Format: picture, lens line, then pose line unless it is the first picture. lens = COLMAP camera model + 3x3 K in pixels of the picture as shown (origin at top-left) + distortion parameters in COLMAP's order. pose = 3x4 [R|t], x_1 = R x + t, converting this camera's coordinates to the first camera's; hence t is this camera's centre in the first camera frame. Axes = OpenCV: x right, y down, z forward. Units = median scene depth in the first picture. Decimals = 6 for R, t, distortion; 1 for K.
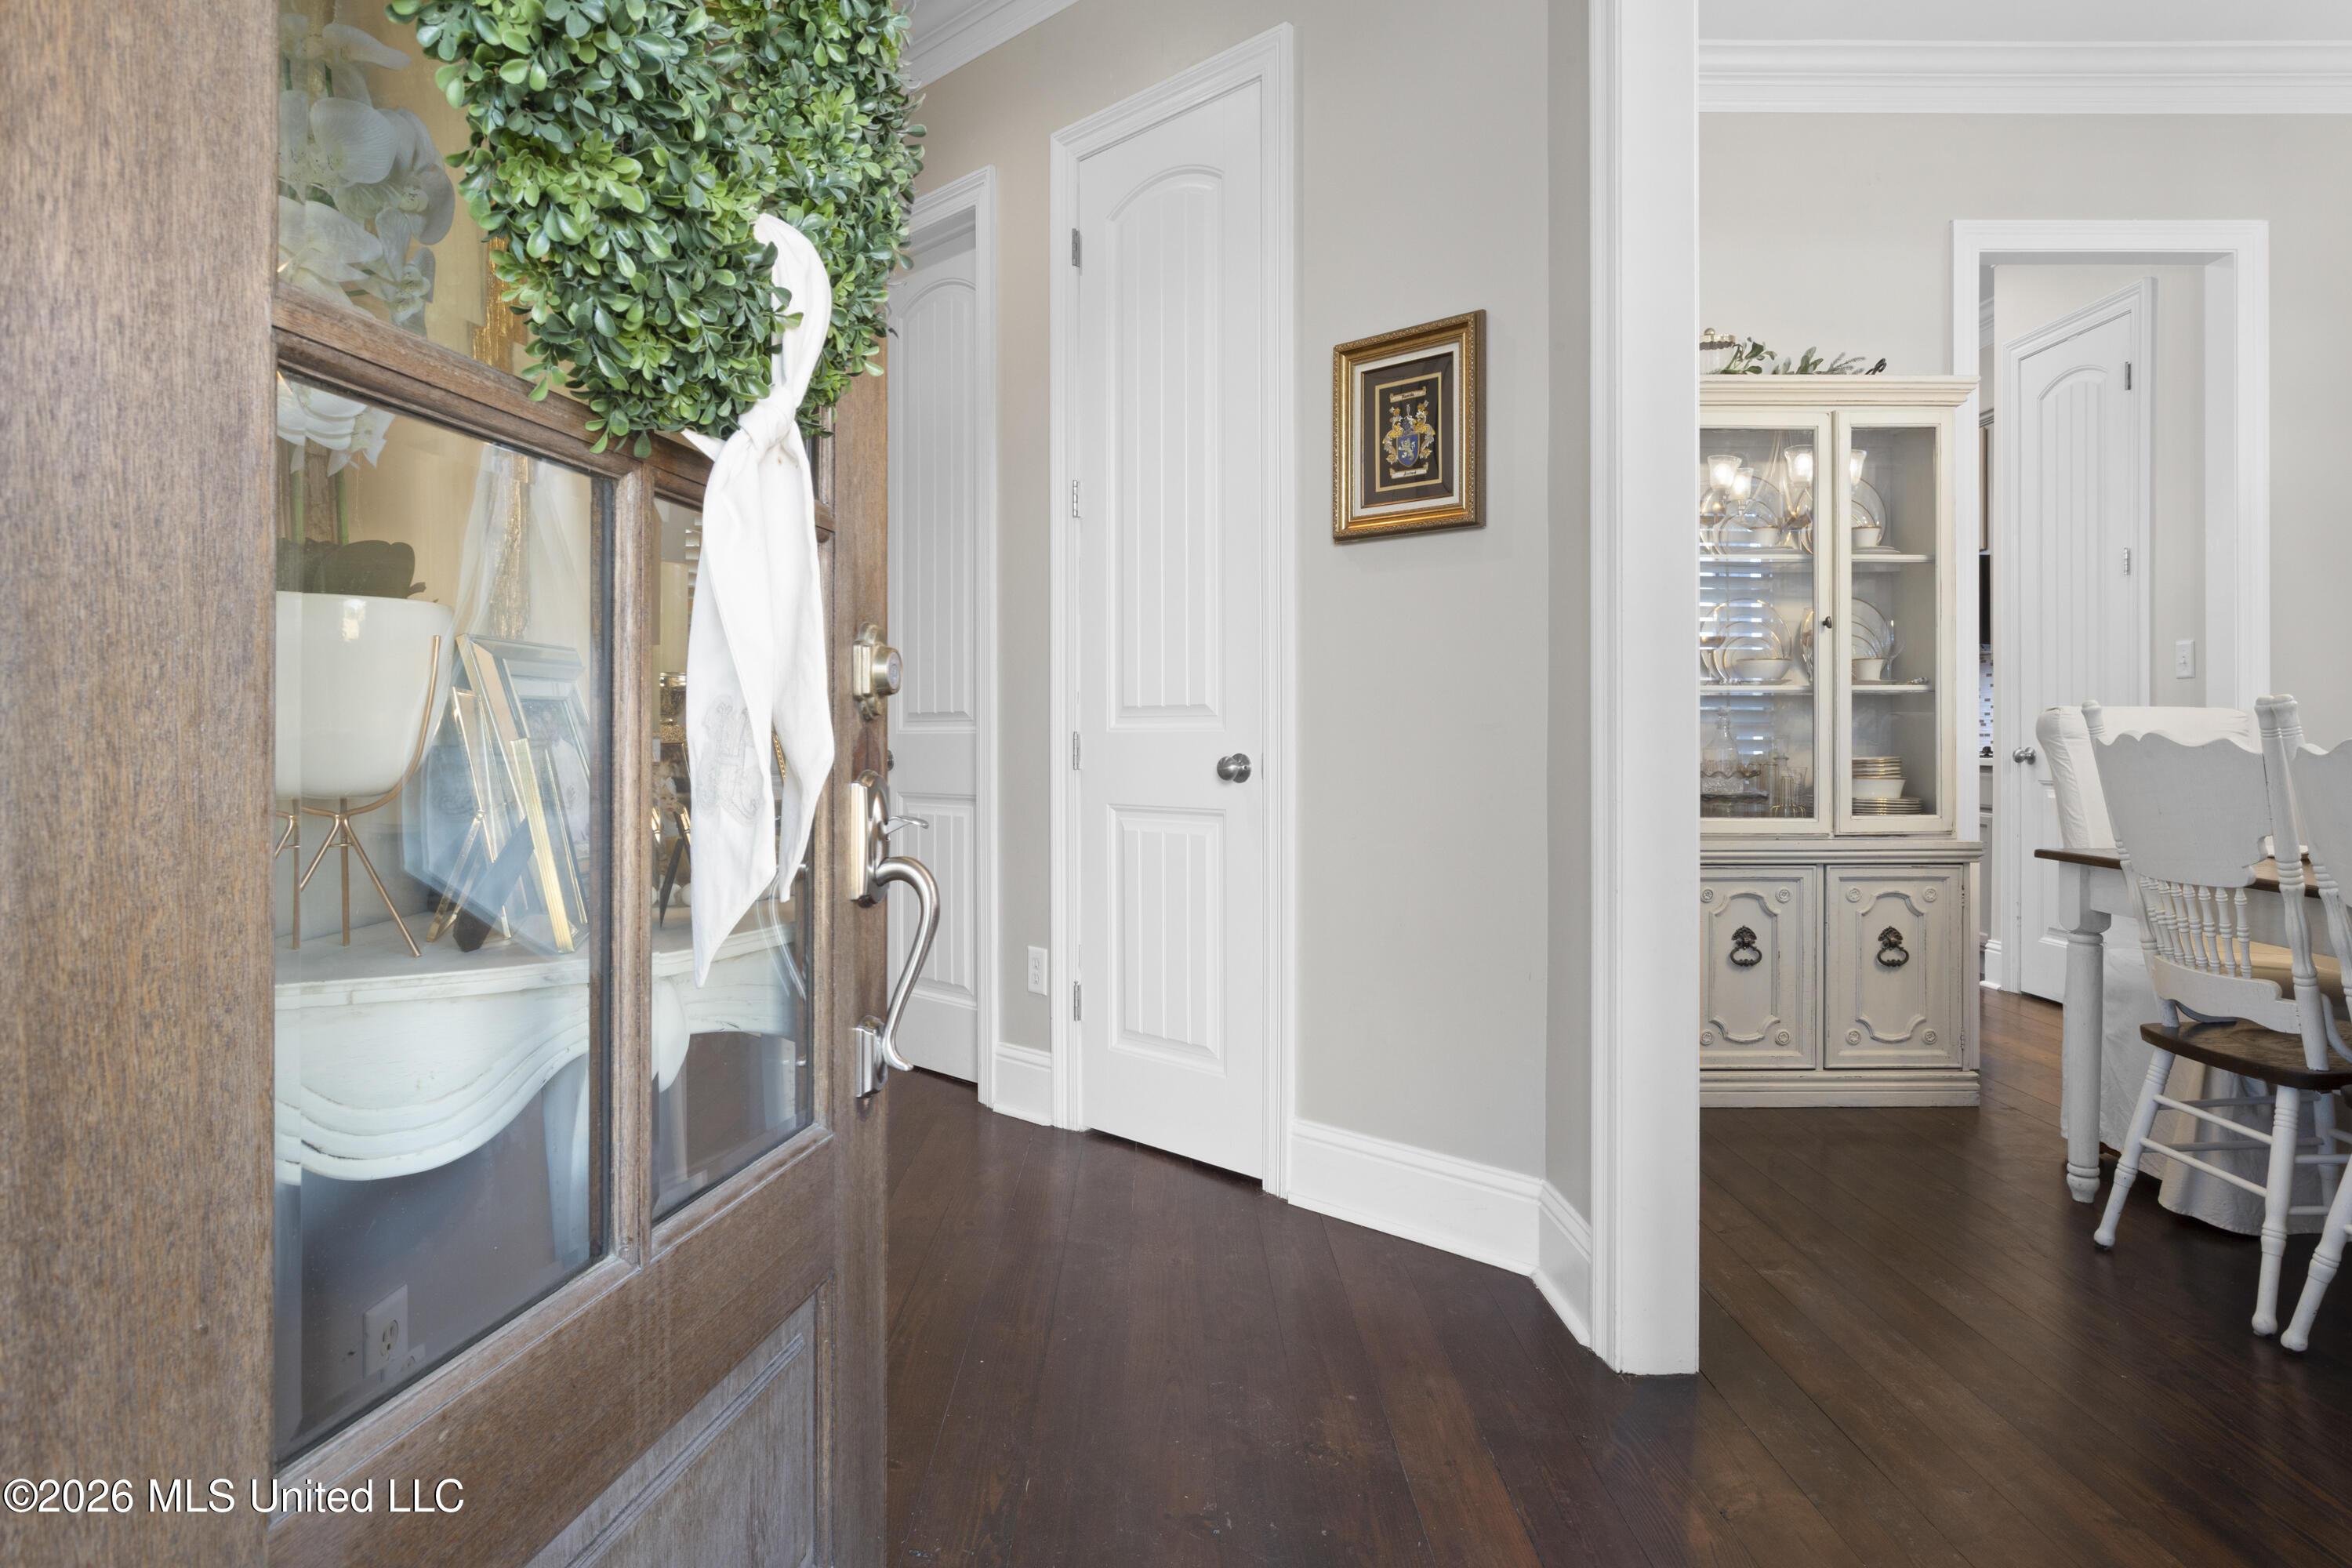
lens RADIAL K [[1369.4, 0, 1174.3], [0, 1369.4, 743.3], [0, 0, 1]] dist [-0.004128, -0.000424]
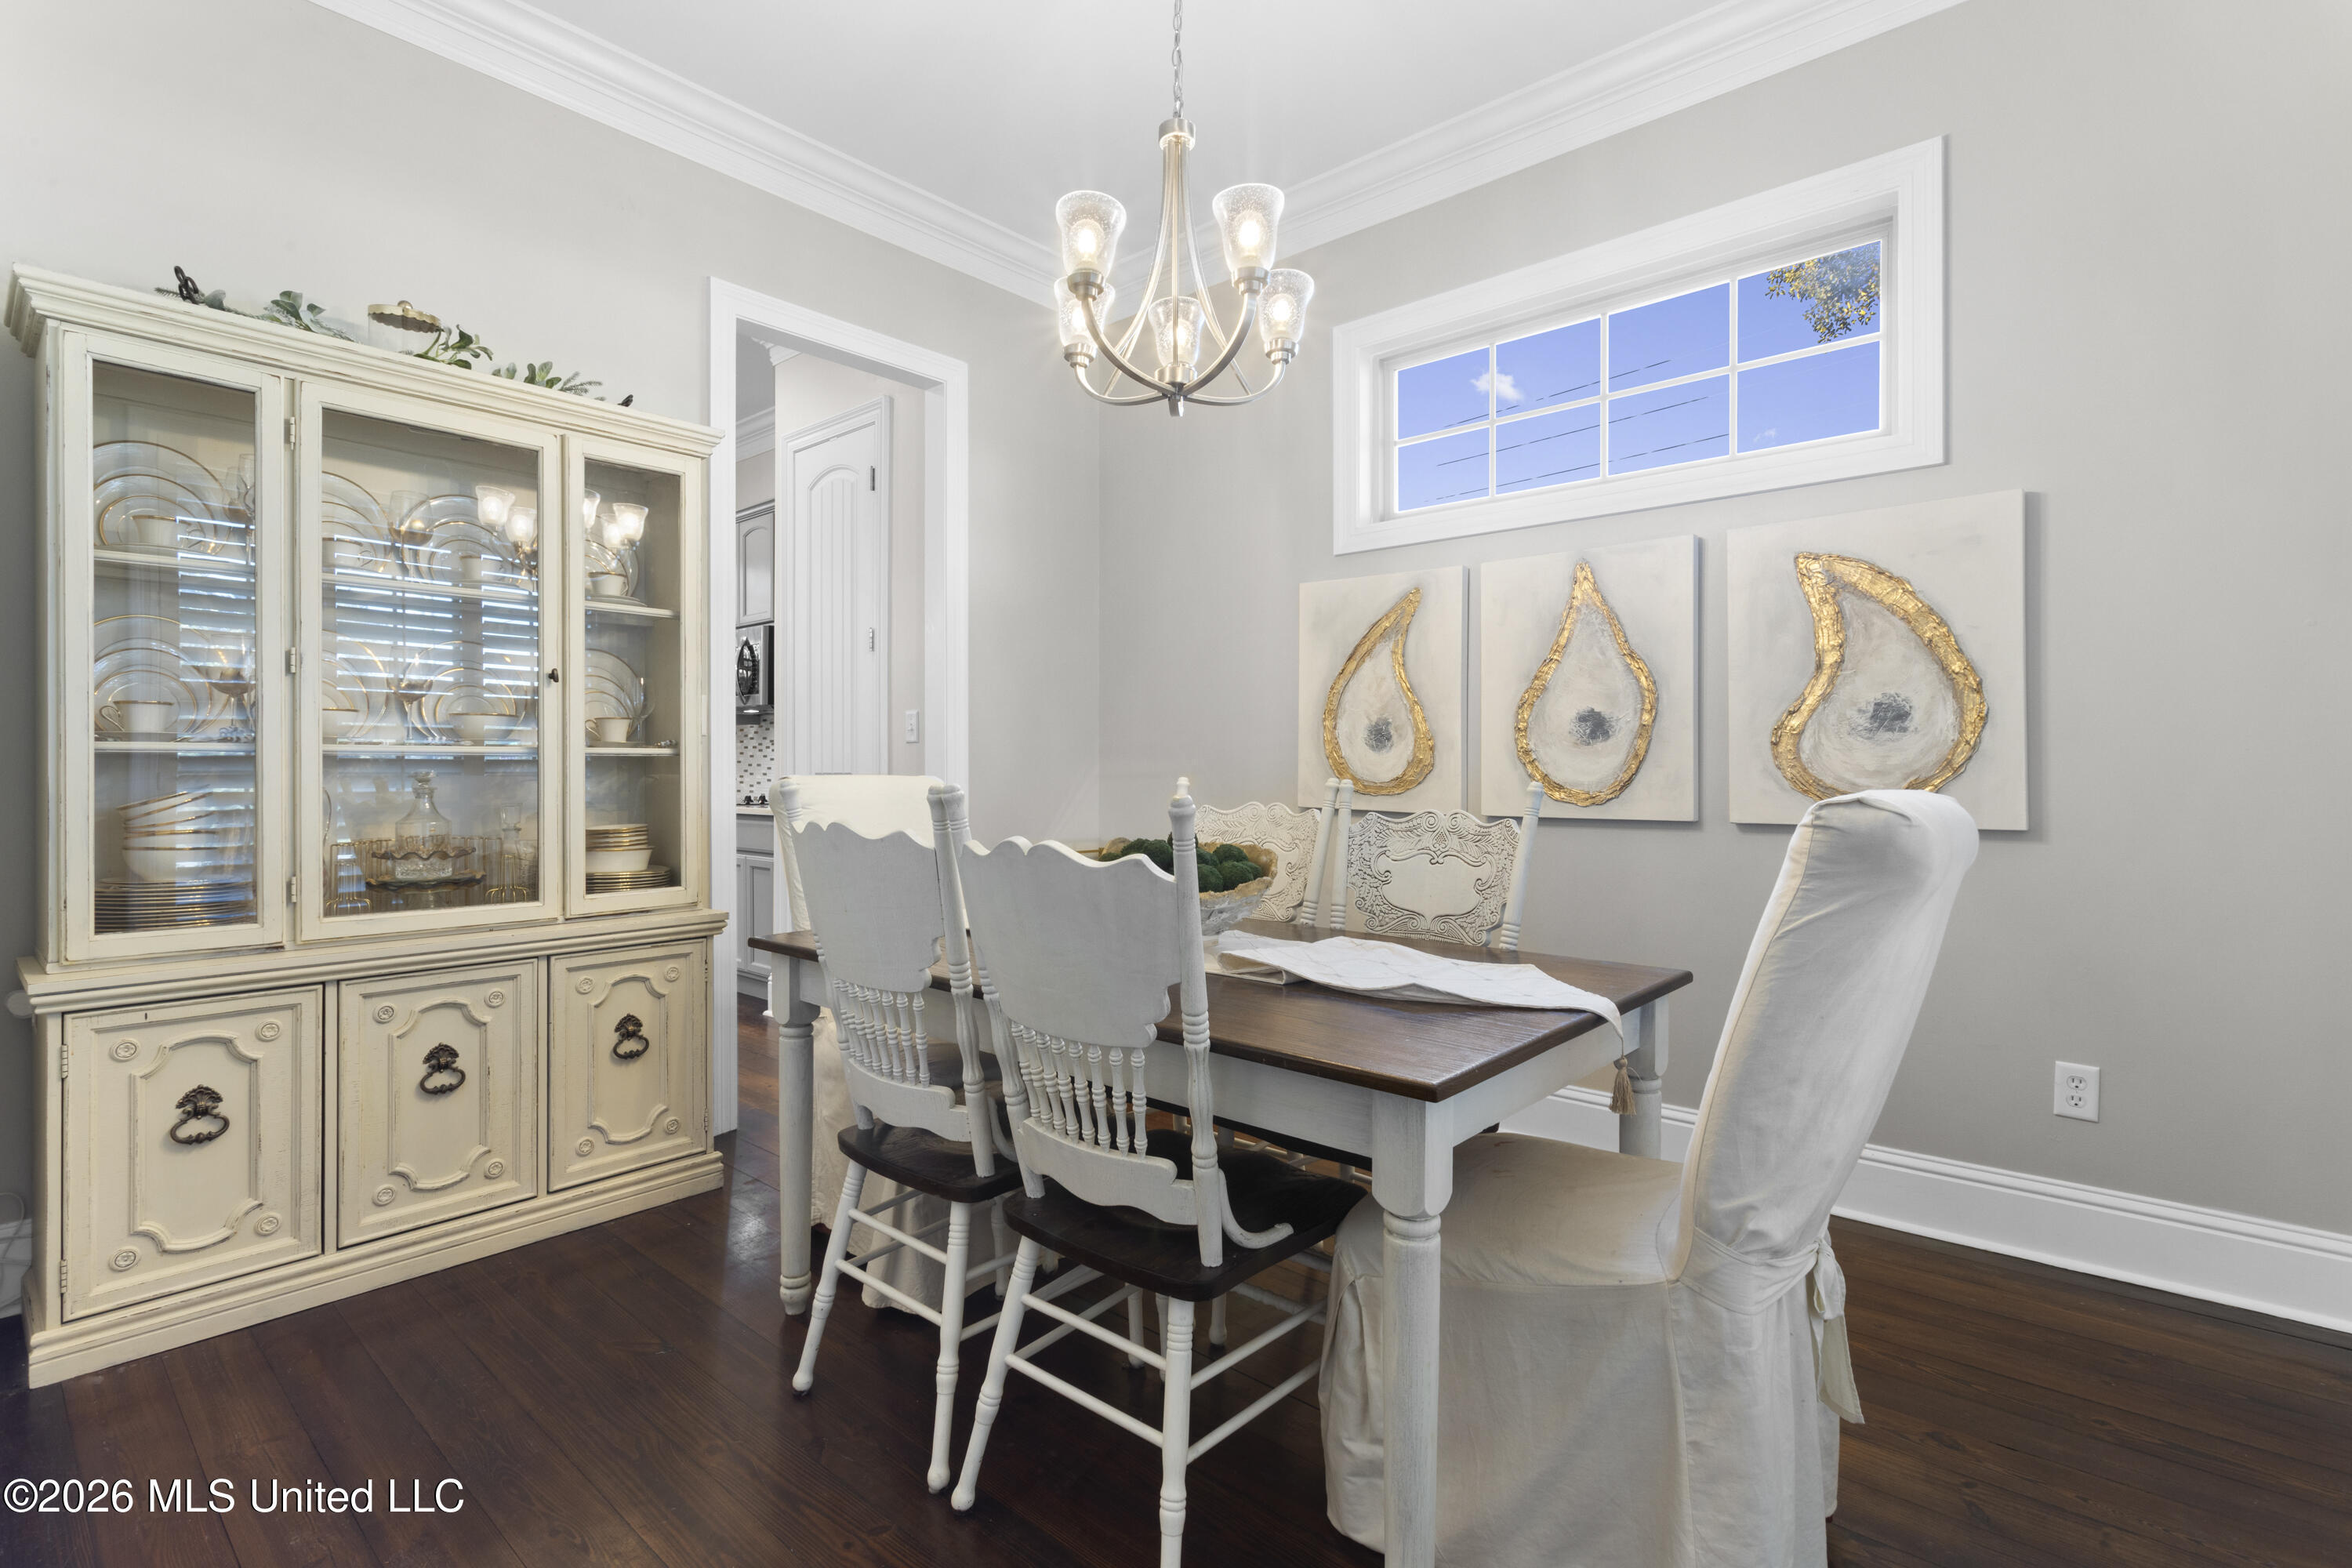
lens RADIAL K [[1110.4, 0, 1166.1], [0, 1110.4, 767.1], [0, 0, 1]] dist [0.000925, 0.000388]
pose [[0.671753, 0.002615, 0.740771, 0.216586], [0.001801, 0.999985, -0.005162, -0.025860], [-0.740773, 0.004802, 0.671738, 0.239230]]
